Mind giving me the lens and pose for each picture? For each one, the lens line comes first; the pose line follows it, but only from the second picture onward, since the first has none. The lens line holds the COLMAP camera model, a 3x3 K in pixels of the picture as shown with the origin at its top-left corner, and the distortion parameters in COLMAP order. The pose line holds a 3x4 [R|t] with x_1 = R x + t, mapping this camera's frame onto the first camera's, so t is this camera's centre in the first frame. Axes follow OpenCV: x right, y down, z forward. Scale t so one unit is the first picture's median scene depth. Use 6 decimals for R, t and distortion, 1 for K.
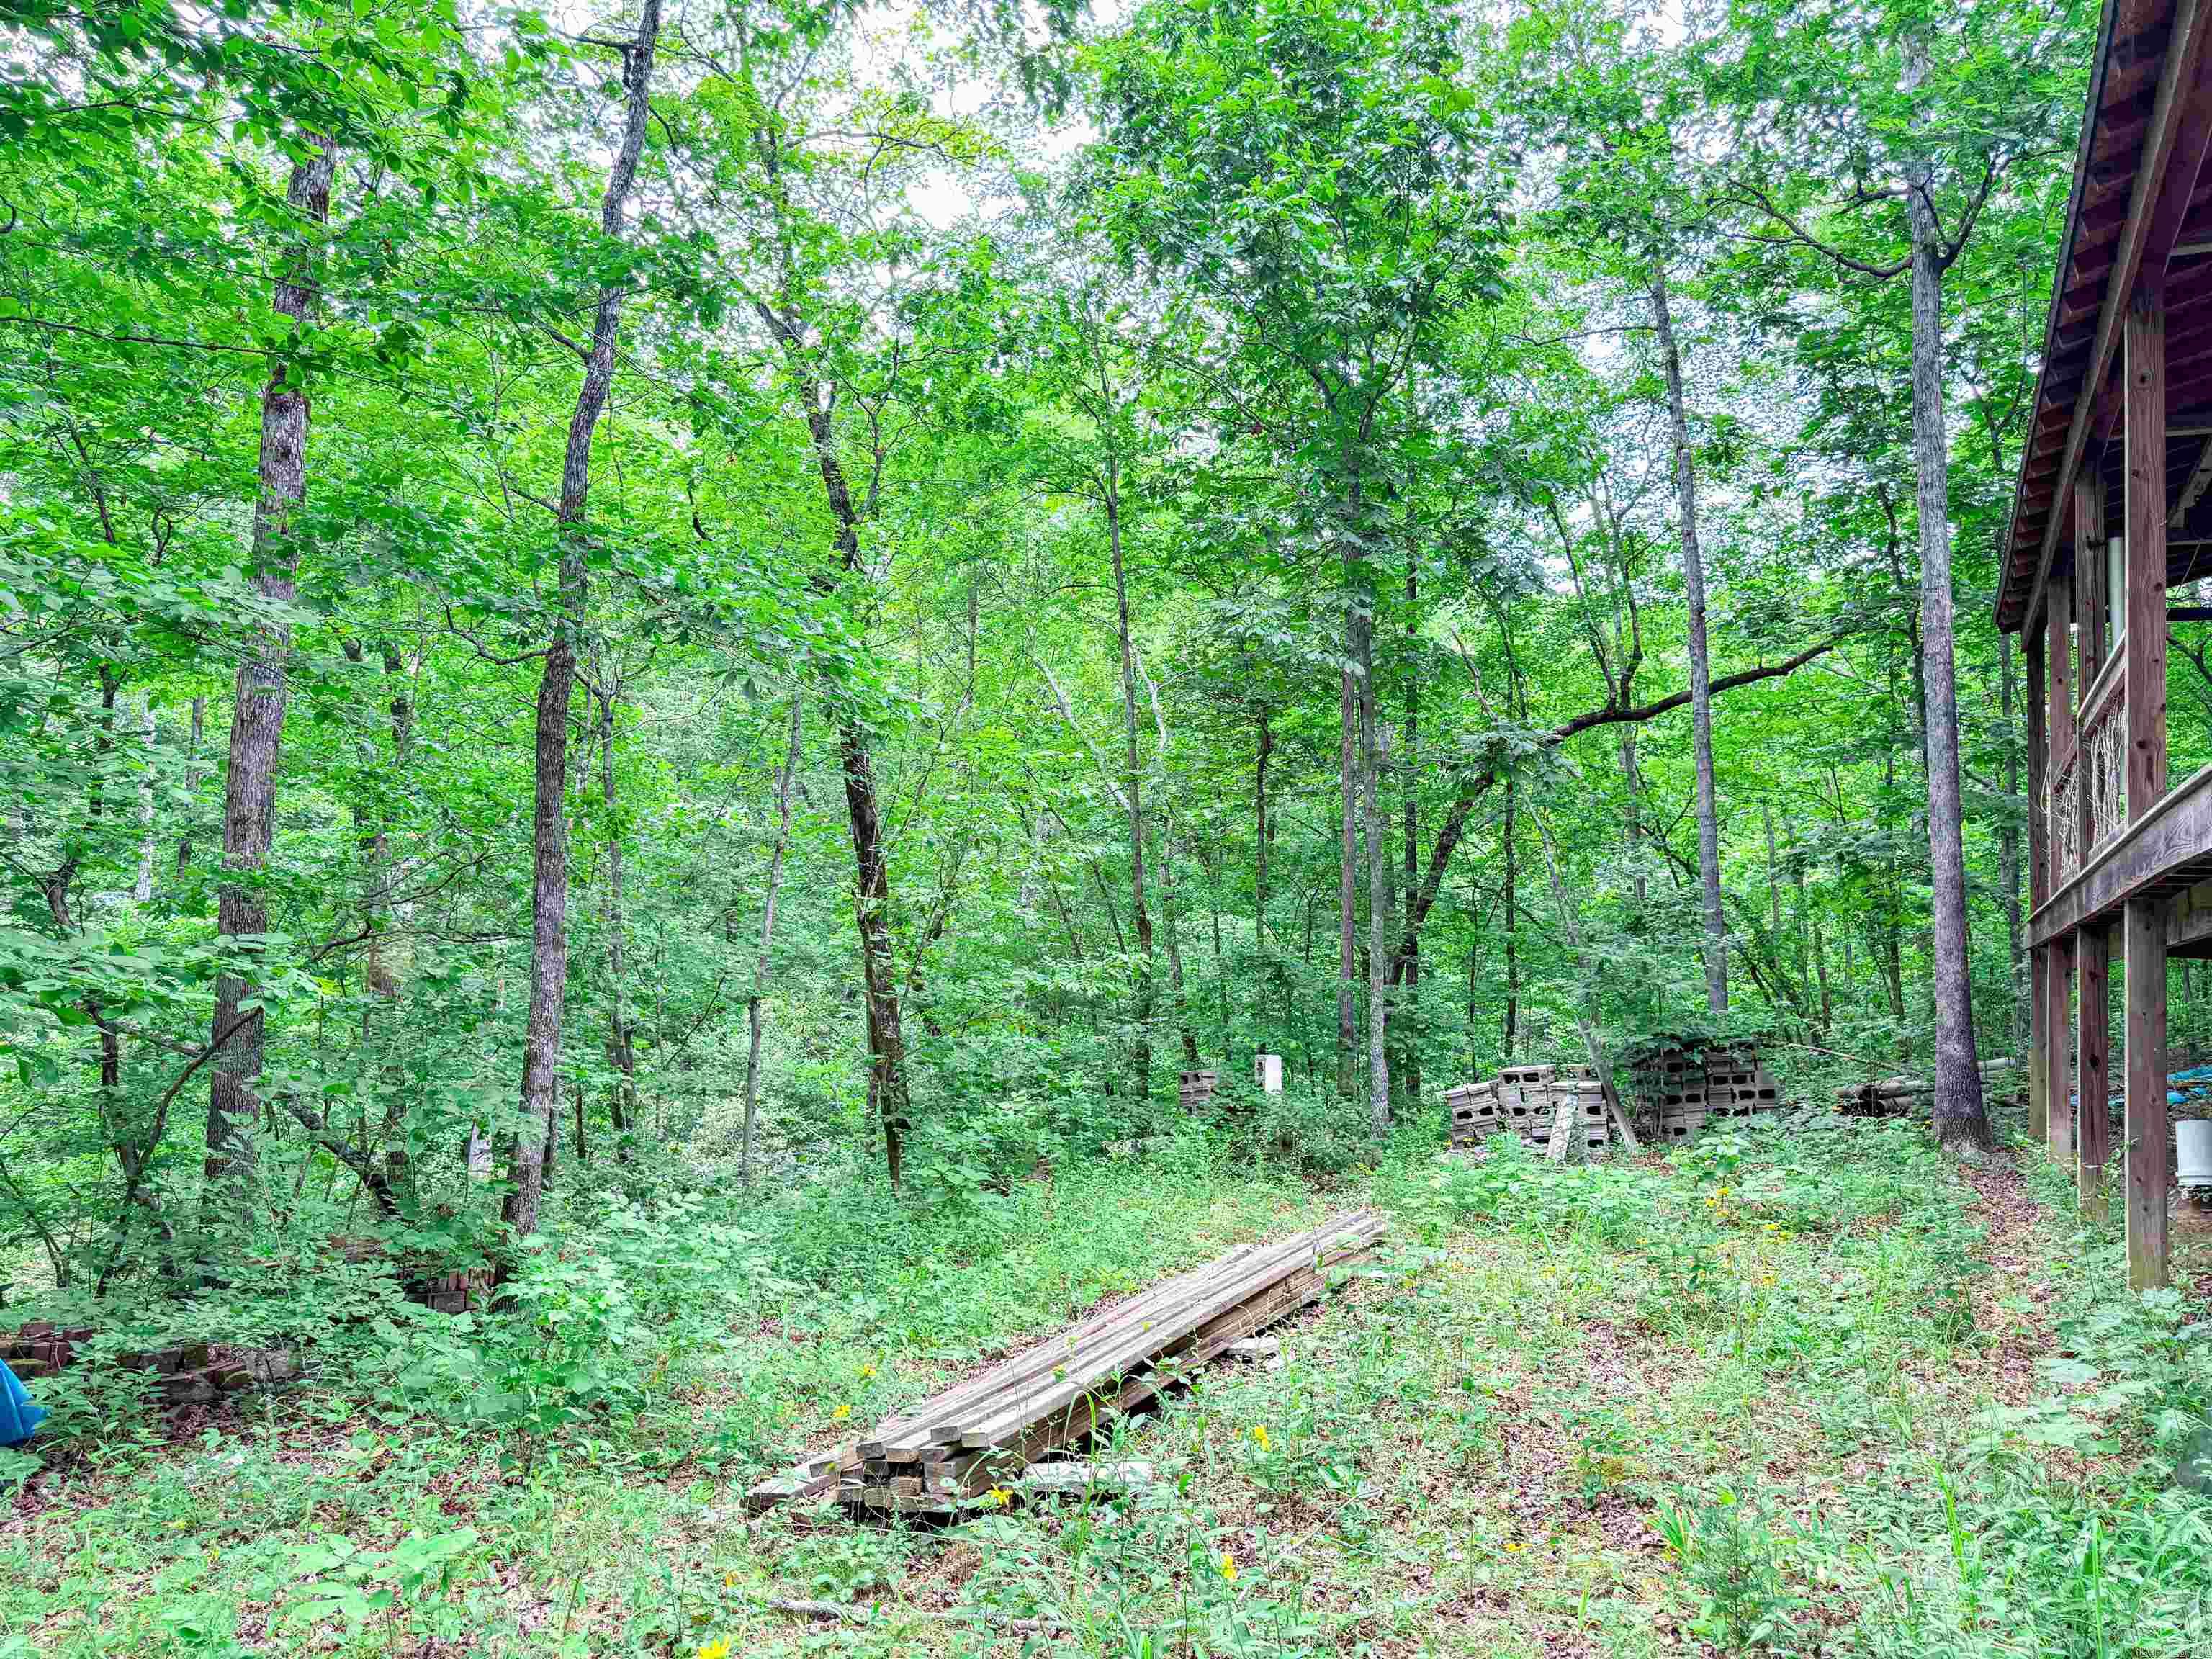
lens RADIAL K [[1515.1, 0, 1106.0], [0, 1515.1, 829.5], [0, 0, 1]] dist [0.103801, -0.146047]
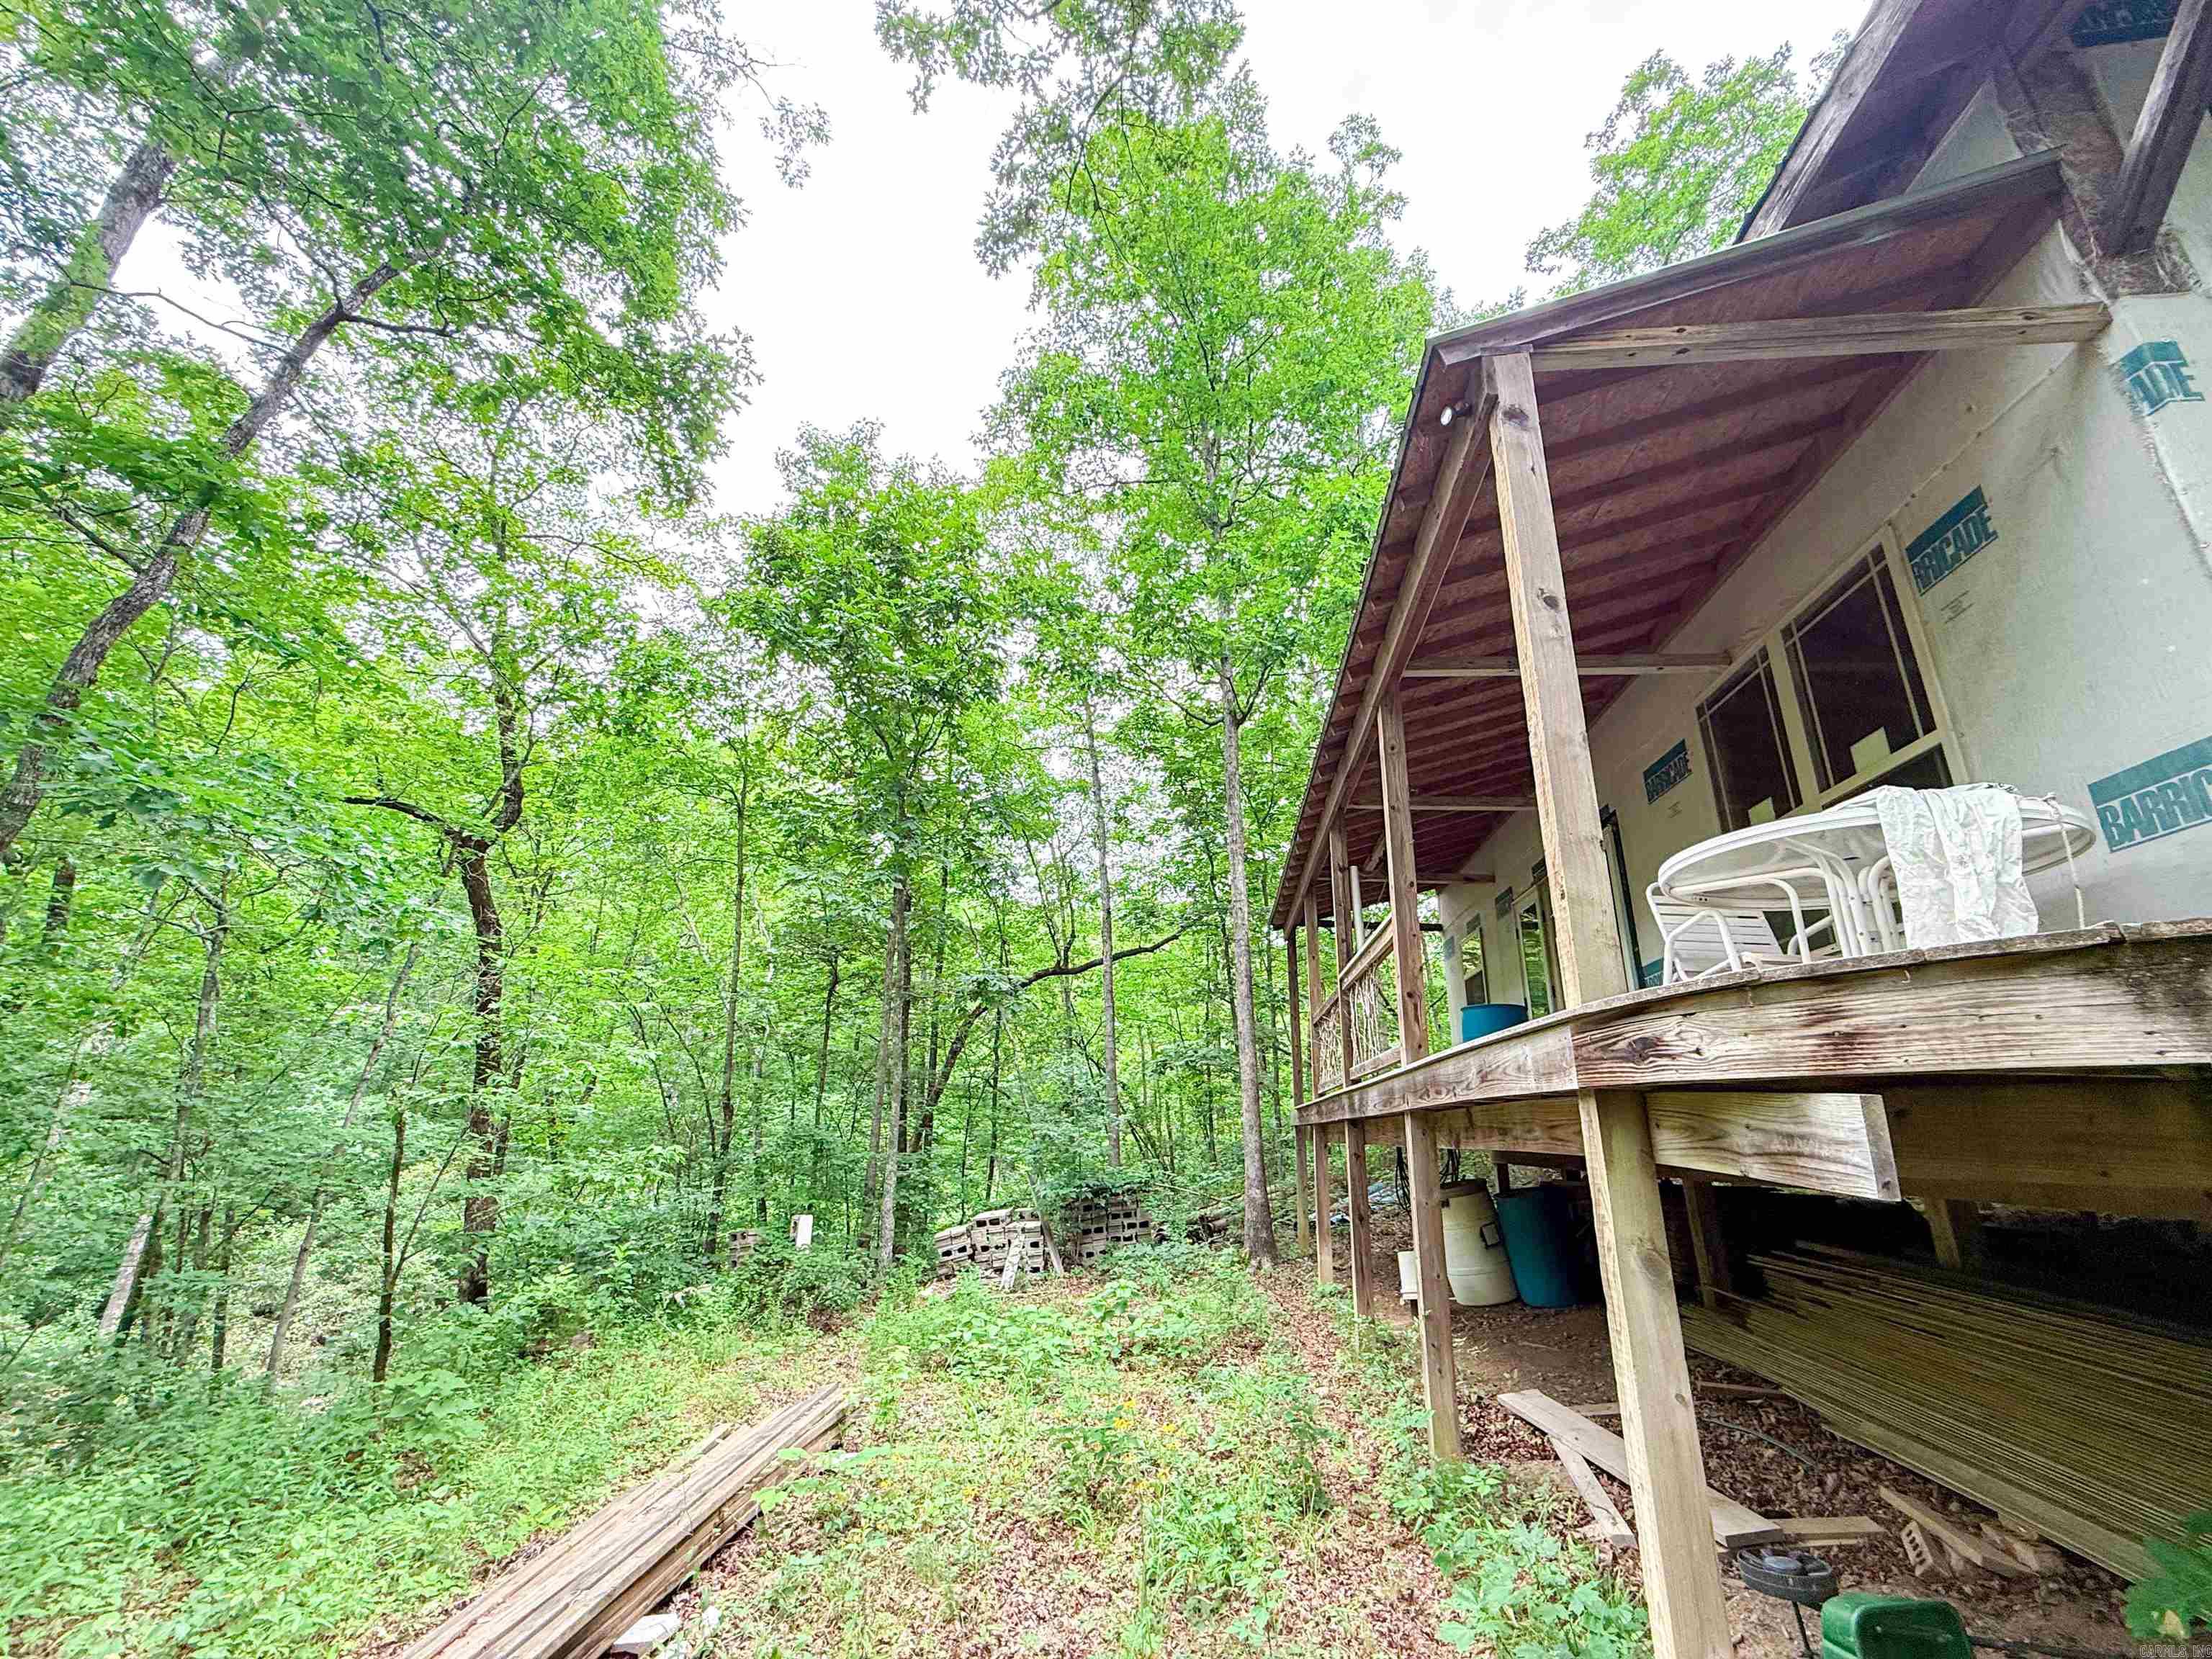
lens RADIAL K [[869.4, 0, 1106.0], [0, 869.4, 829.5], [0, 0, 1]] dist [-0.001026, -0.000177]
pose [[0.931030, 0.104544, 0.349648, 0.052821], [-0.020476, 0.971545, -0.235968, -0.003963], [-0.364368, 0.212534, 0.906678, 0.148919]]
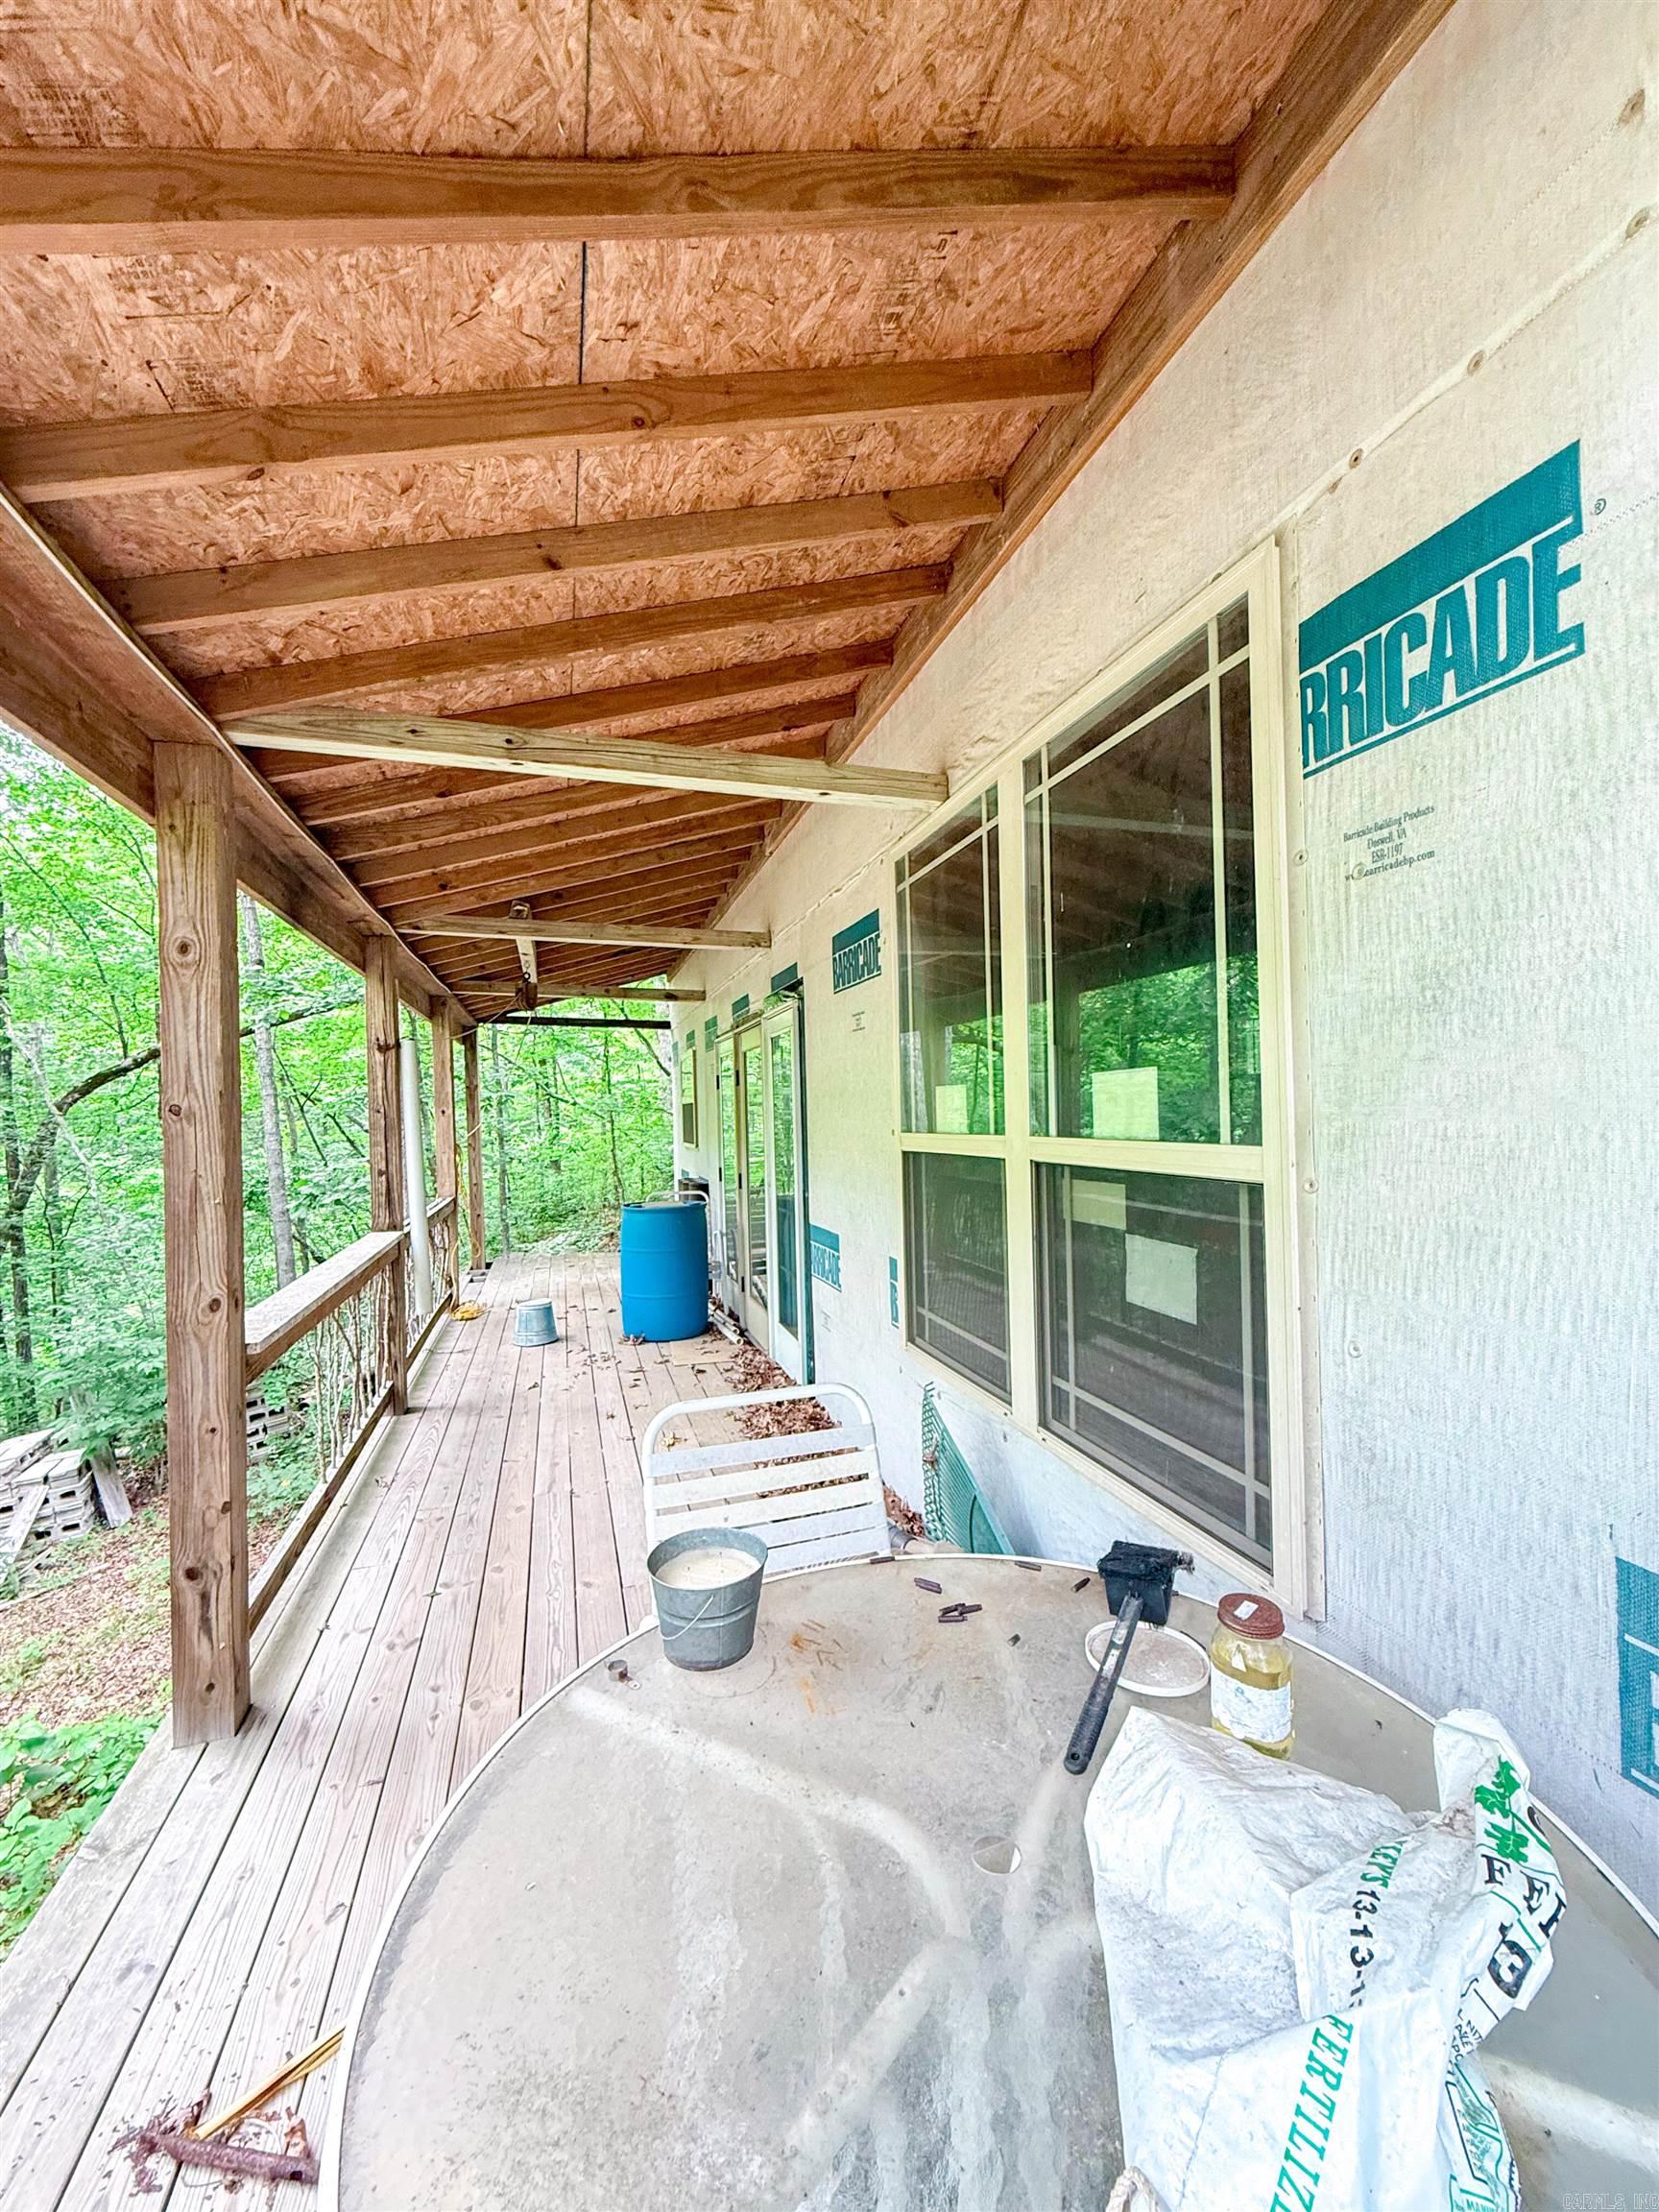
lens RADIAL K [[883.1, 0, 833.3], [0, 883.1, 1100.9], [0, 0, 1]] dist [0.000673, -0.000092]
pose [[0.695577, -0.056545, 0.716223, 0.255067], [0.001304, 0.996996, 0.077445, -0.110064], [-0.718450, -0.052935, 0.693561, 0.248615]]
